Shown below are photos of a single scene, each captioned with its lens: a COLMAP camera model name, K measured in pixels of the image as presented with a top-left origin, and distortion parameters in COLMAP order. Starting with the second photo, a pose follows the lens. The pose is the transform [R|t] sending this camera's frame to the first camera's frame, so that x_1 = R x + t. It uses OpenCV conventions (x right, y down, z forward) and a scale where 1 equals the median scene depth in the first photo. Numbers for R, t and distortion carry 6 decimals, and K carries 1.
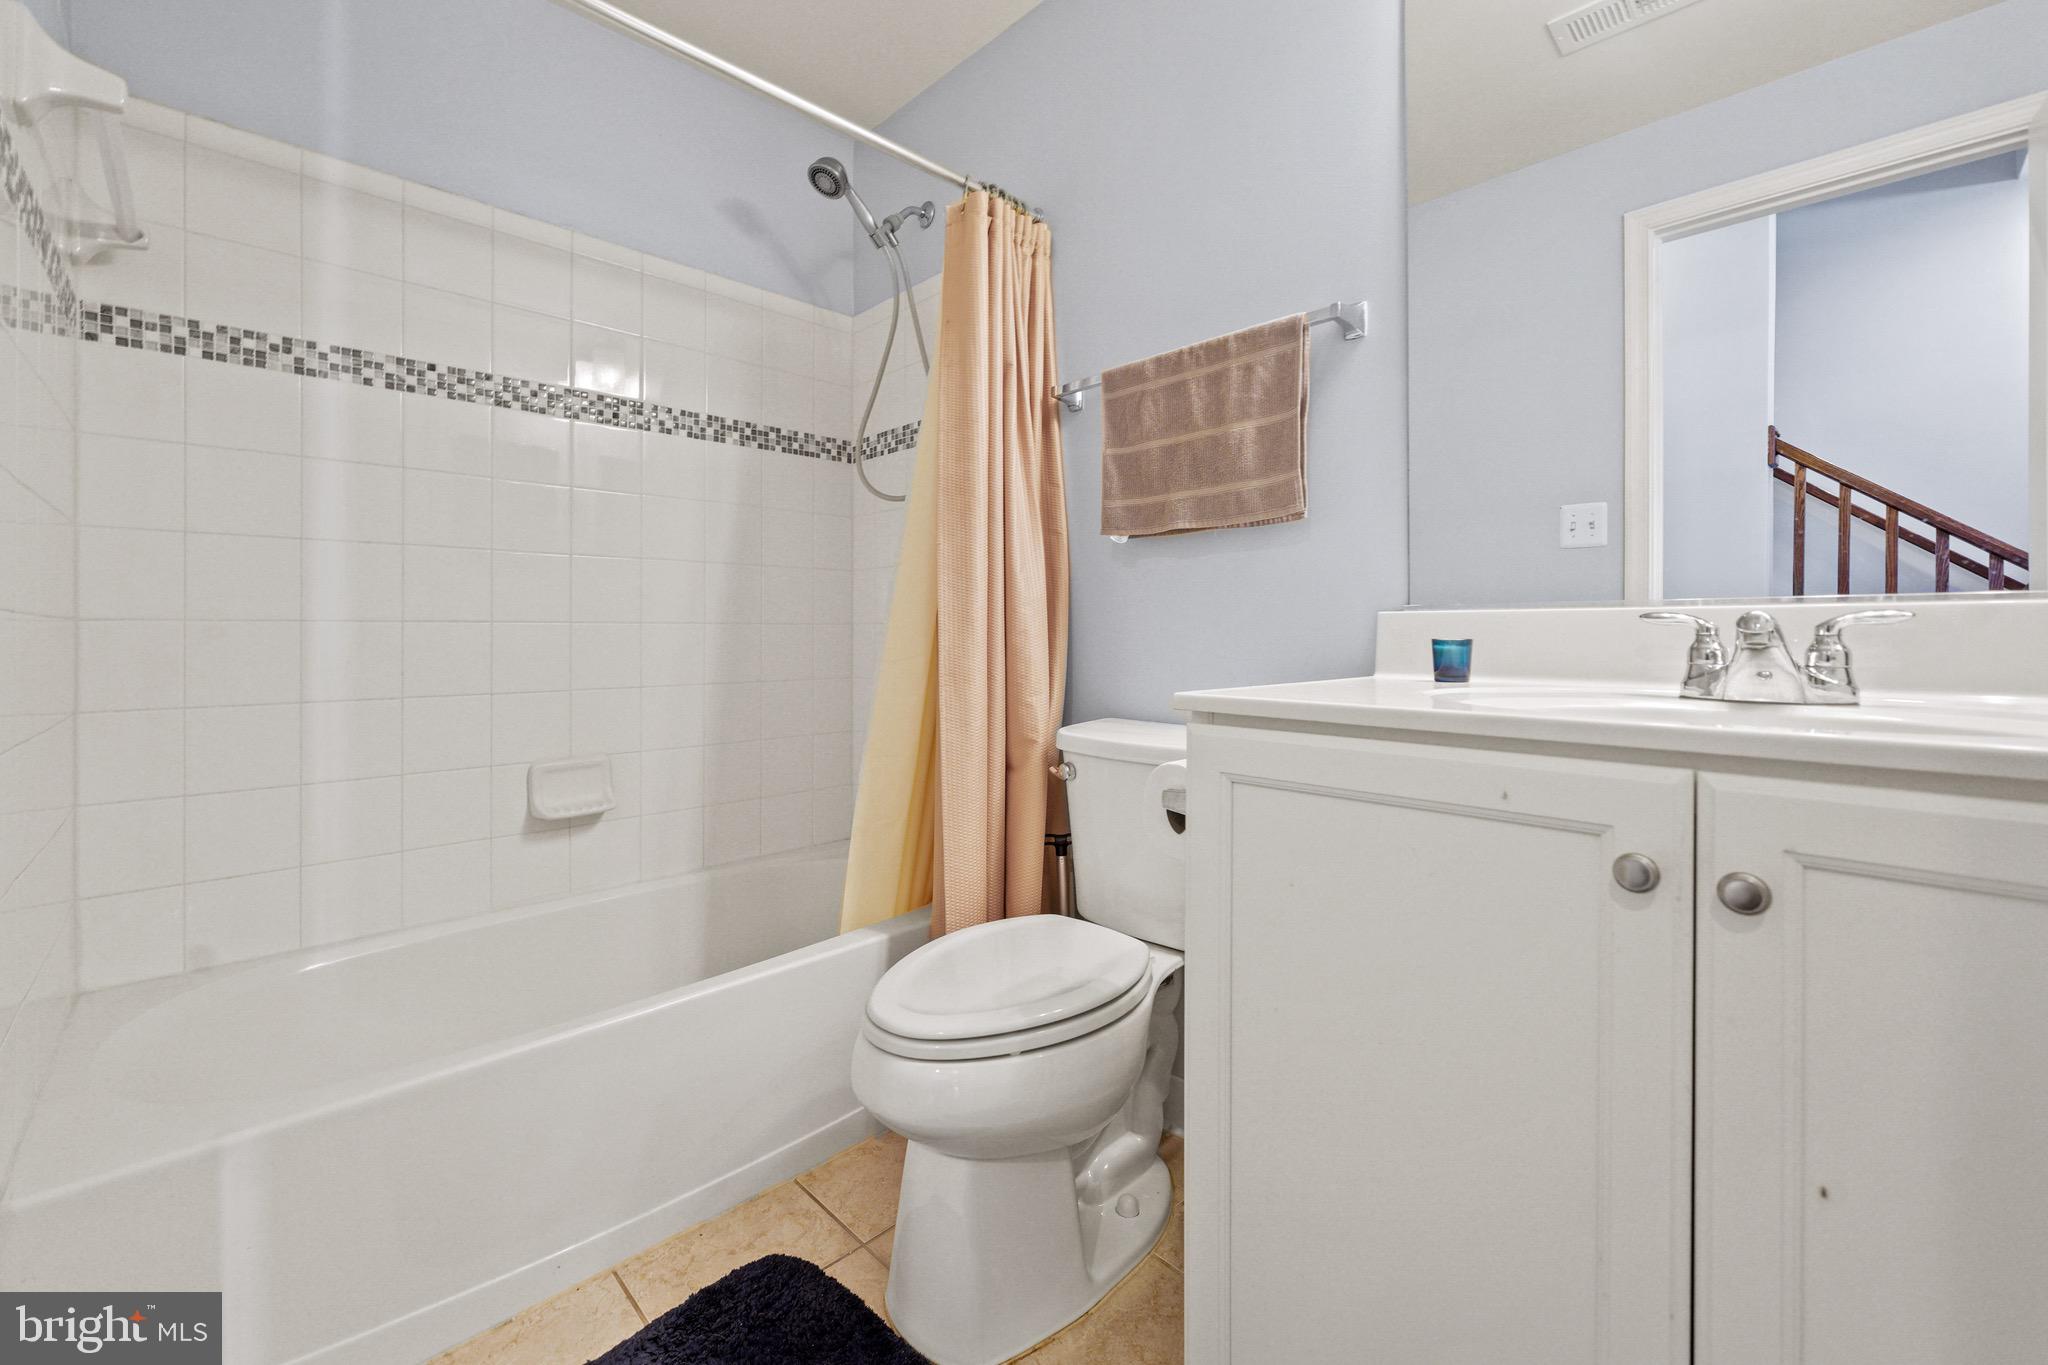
lens RADIAL K [[828.1, 0, 1034.0], [0, 828.1, 673.8], [0, 0, 1]] dist [-0.001233, 0.000045]
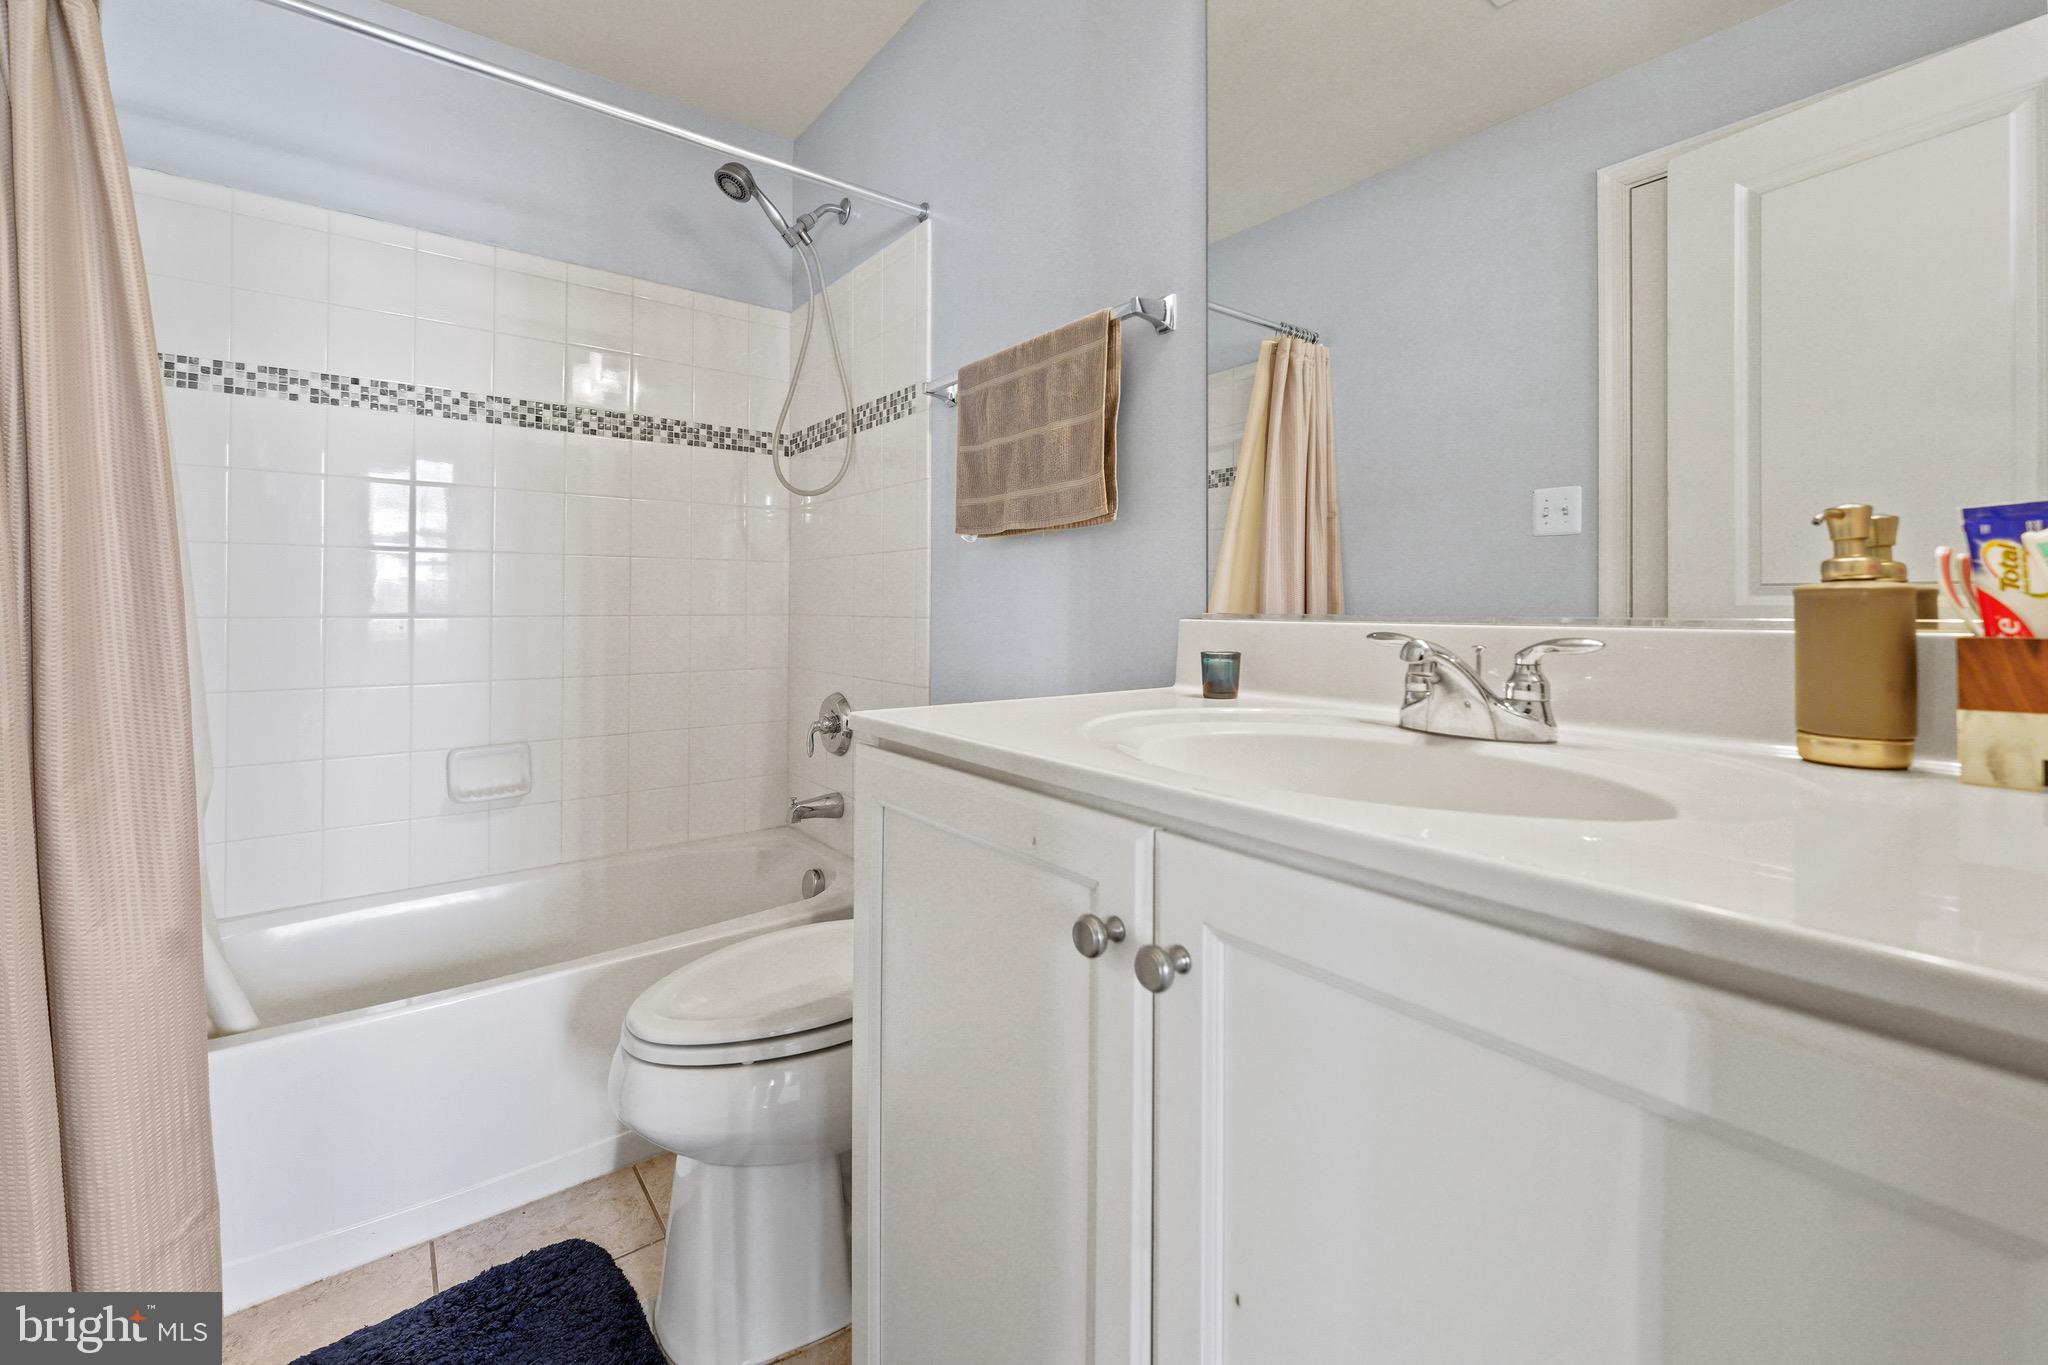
lens RADIAL K [[842.9, 0, 1045.5], [0, 842.9, 641.8], [0, 0, 1]] dist [-0.000978, 0.000009]
pose [[0.993135, 0.009510, -0.116591, 0.306607], [-0.010323, 0.999926, -0.006371, -0.033746], [0.116522, 0.007531, 0.993160, 0.016385]]
